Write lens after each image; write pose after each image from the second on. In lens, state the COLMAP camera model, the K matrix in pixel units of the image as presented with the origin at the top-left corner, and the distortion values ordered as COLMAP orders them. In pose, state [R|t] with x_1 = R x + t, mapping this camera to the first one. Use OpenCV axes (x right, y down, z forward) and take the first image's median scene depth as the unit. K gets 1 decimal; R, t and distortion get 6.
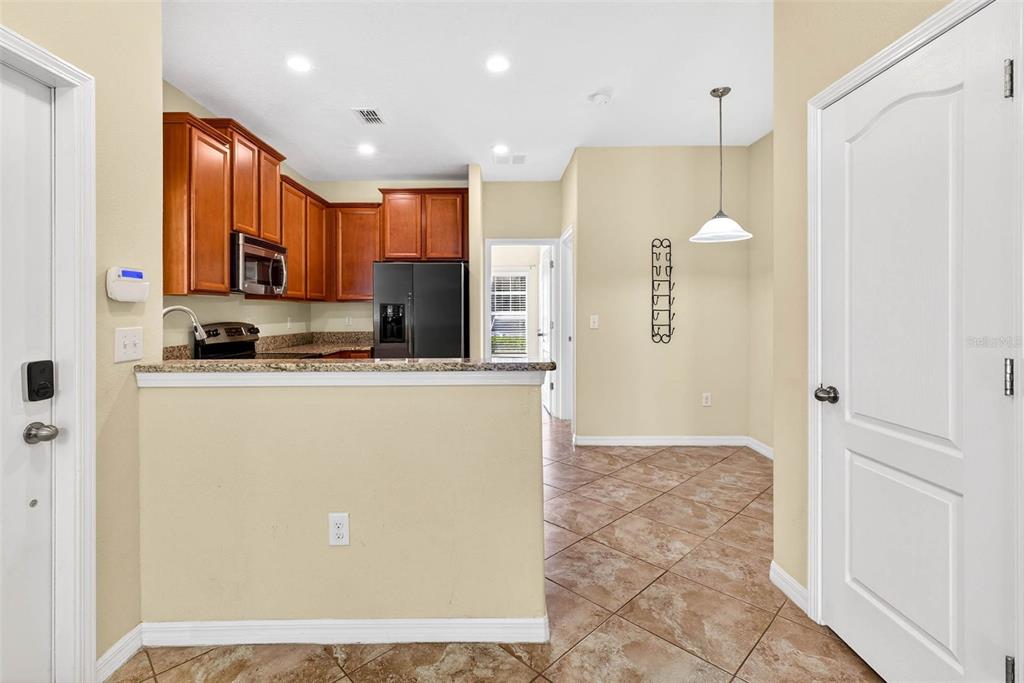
lens RADIAL K [[438.9, 0, 508.8], [0, 438.9, 311.5], [0, 0, 1]] dist [0.003188, -0.000044]
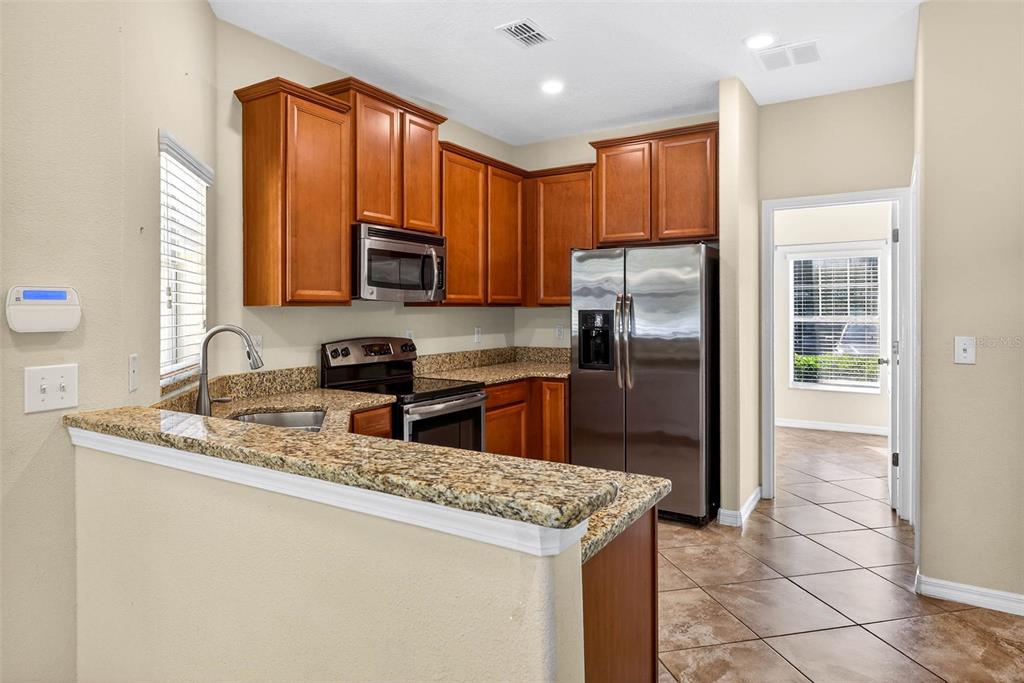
lens RADIAL K [[585.0, 0, 539.4], [0, 585.0, 306.5], [0, 0, 1]] dist [0.001779, -0.001216]
pose [[0.856894, -0.001577, -0.515491, 0.151913], [-0.000690, 0.999991, -0.004206, -0.025340], [0.515493, 0.003960, 0.856885, 0.239475]]
